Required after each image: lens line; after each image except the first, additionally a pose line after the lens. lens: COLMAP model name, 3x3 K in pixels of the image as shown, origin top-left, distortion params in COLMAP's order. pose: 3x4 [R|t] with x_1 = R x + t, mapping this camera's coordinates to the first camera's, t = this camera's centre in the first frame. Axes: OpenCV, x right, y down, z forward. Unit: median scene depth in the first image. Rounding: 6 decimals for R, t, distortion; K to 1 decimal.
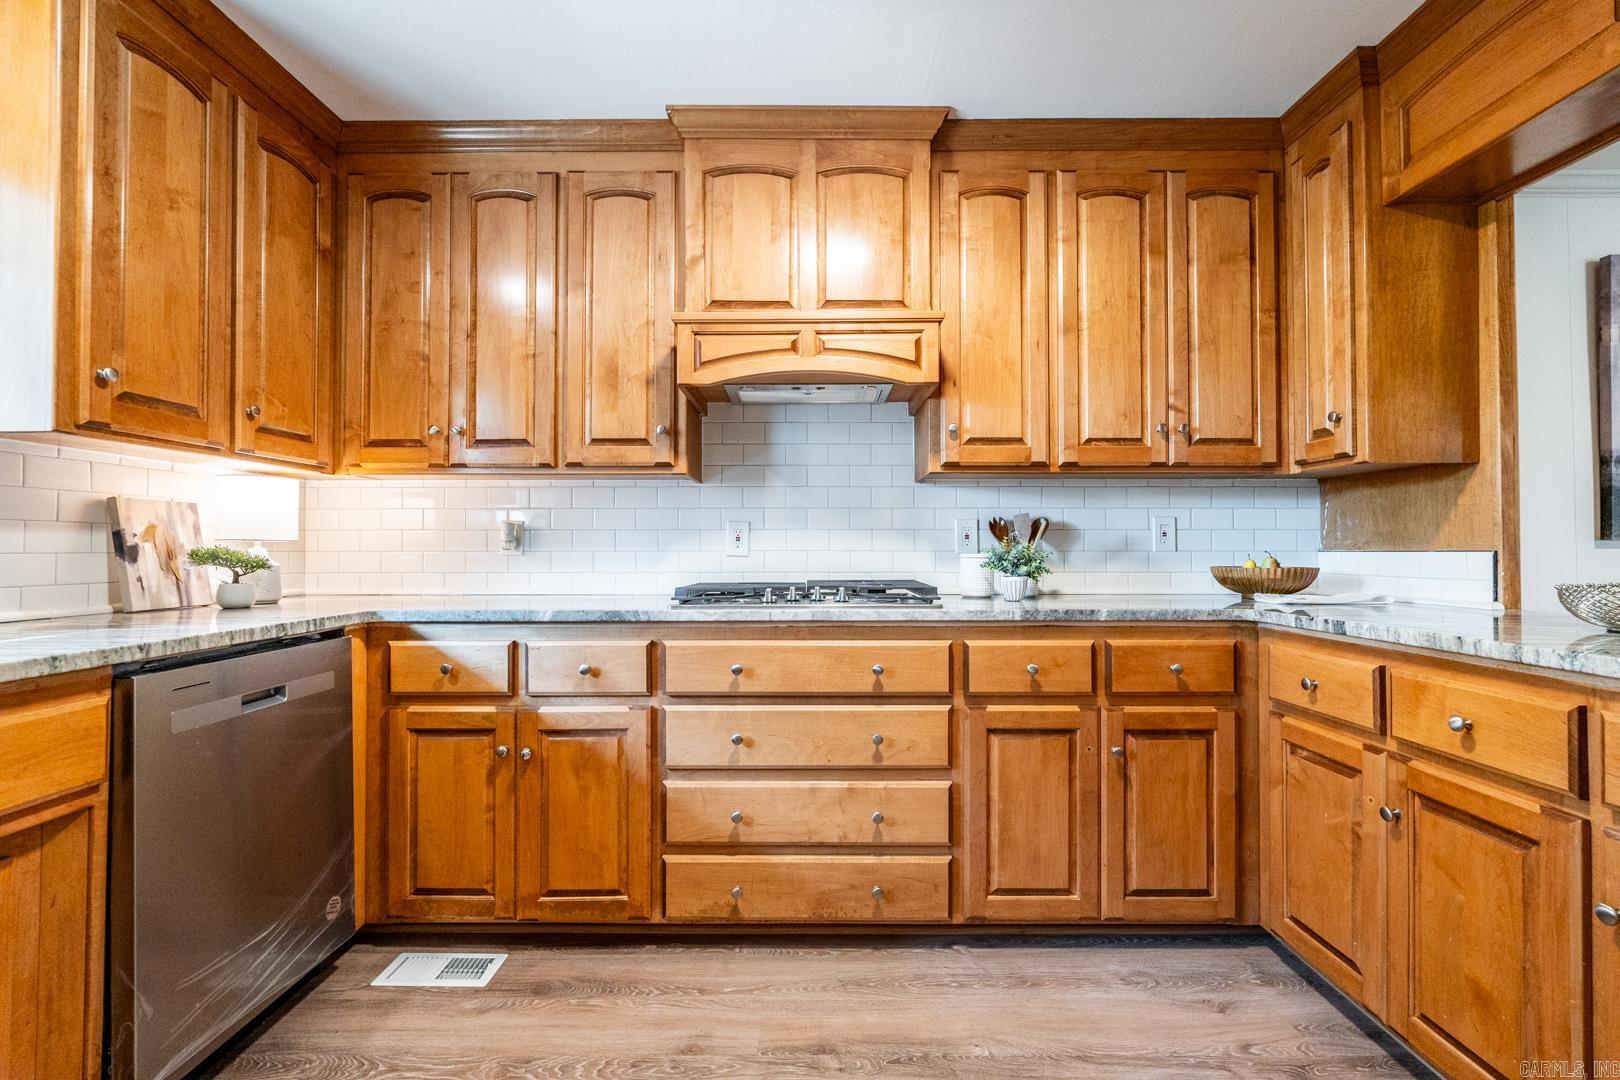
lens RADIAL K [[711.4, 0, 814.5], [0, 711.4, 541.7], [0, 0, 1]] dist [-0.009497, 0.001822]
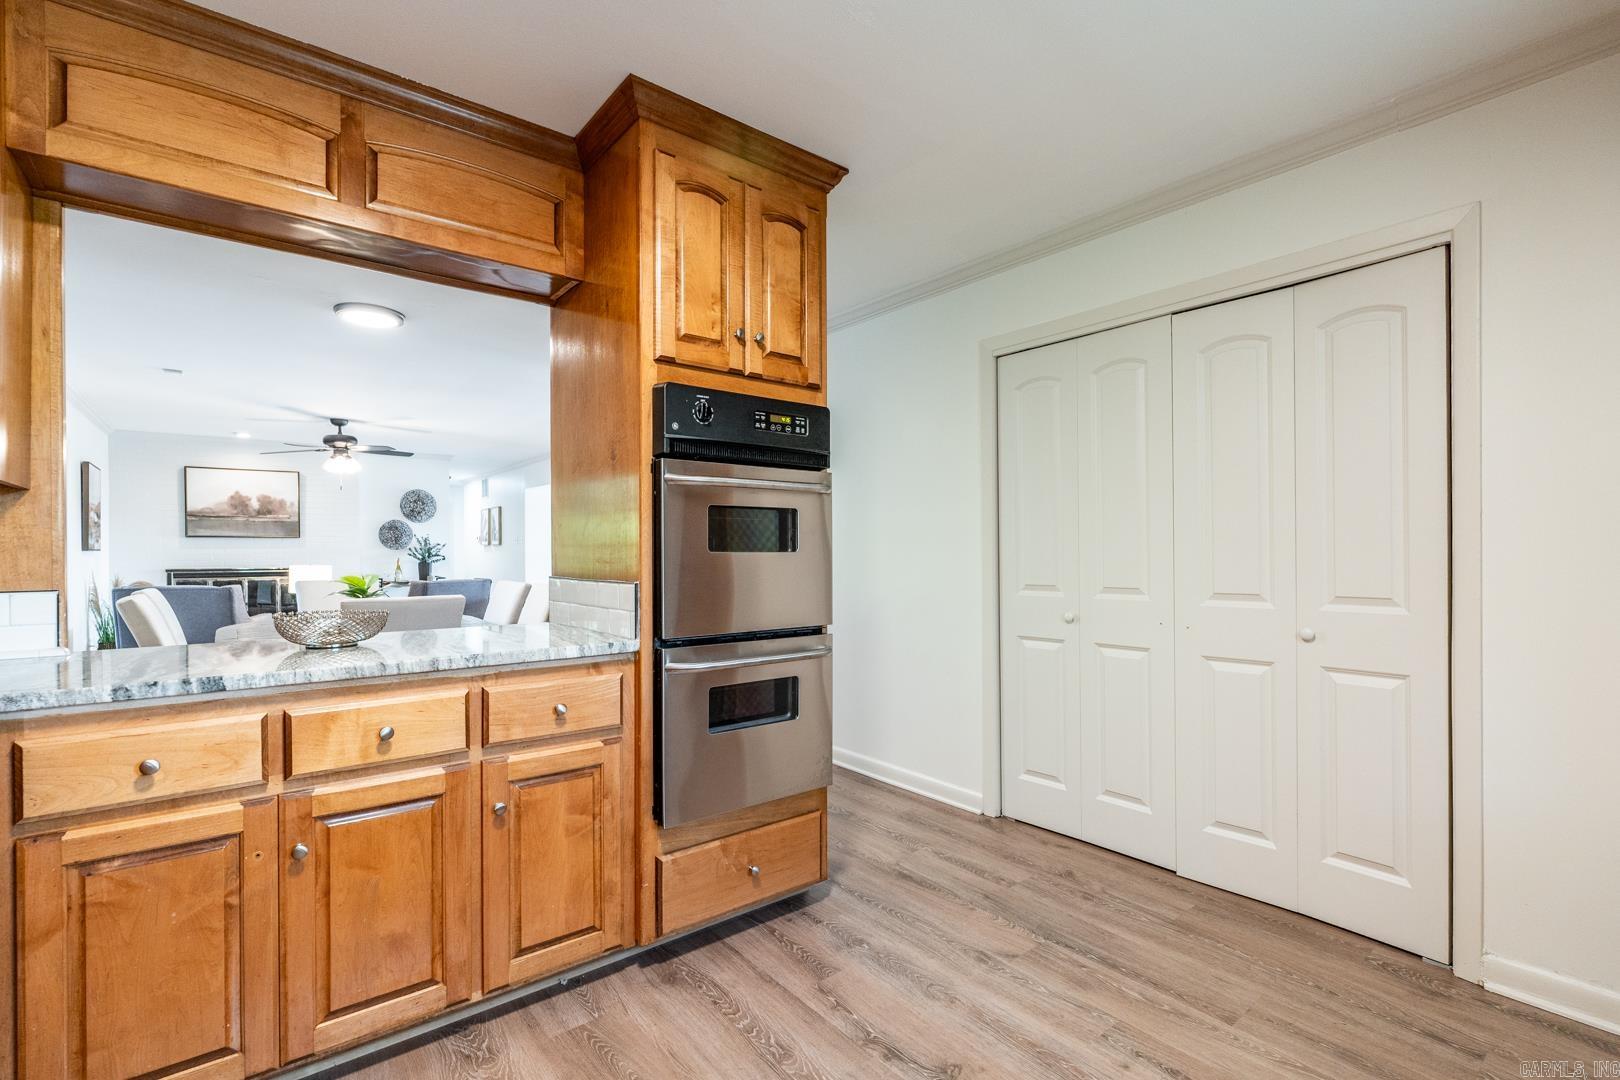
lens RADIAL K [[711.4, 0, 808.5], [0, 711.4, 547.0], [0, 0, 1]] dist [-0.009497, 0.001822]
pose [[-0.626361, 0.009404, 0.779476, -0.299641], [-0.006696, 0.999825, -0.017444, -0.028925], [-0.779504, -0.016145, -0.626189, 0.707615]]
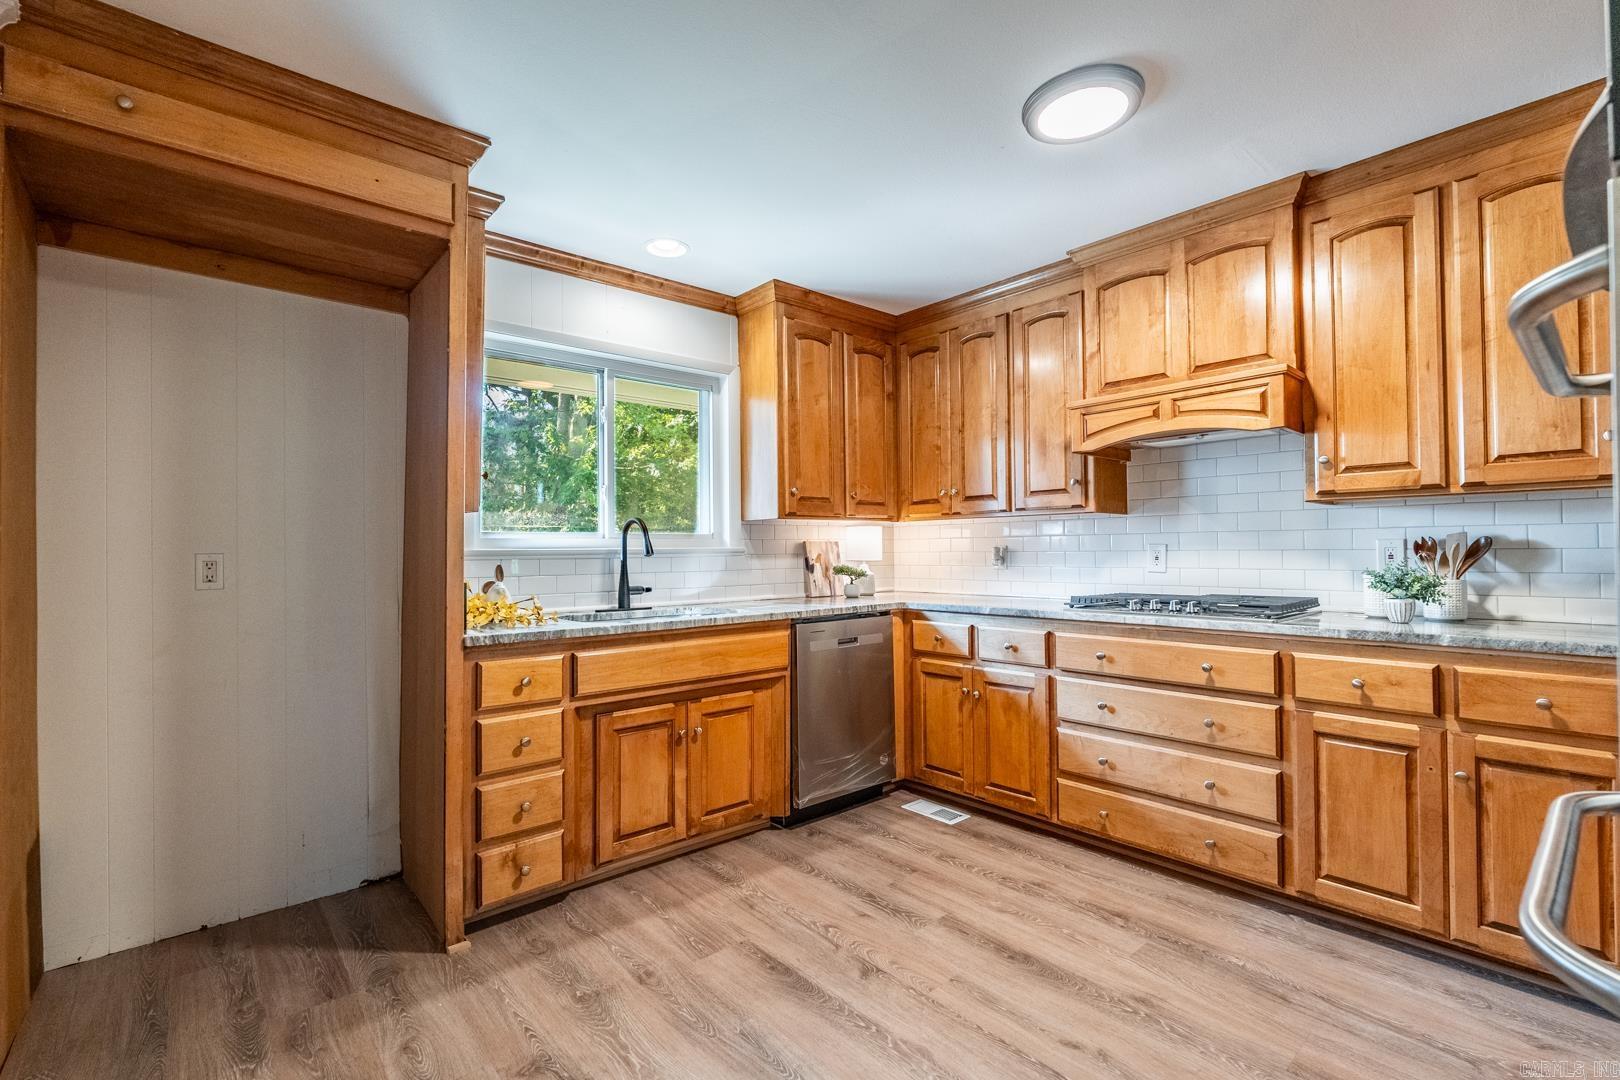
lens RADIAL K [[711.4, 0, 802.4], [0, 711.4, 547.1], [0, 0, 1]] dist [-0.009497, 0.001822]
pose [[0.653316, -0.010366, -0.757015, 0.563927], [0.018231, 0.999832, 0.002043, -0.049194], [0.756866, -0.015136, 0.653395, -0.357870]]
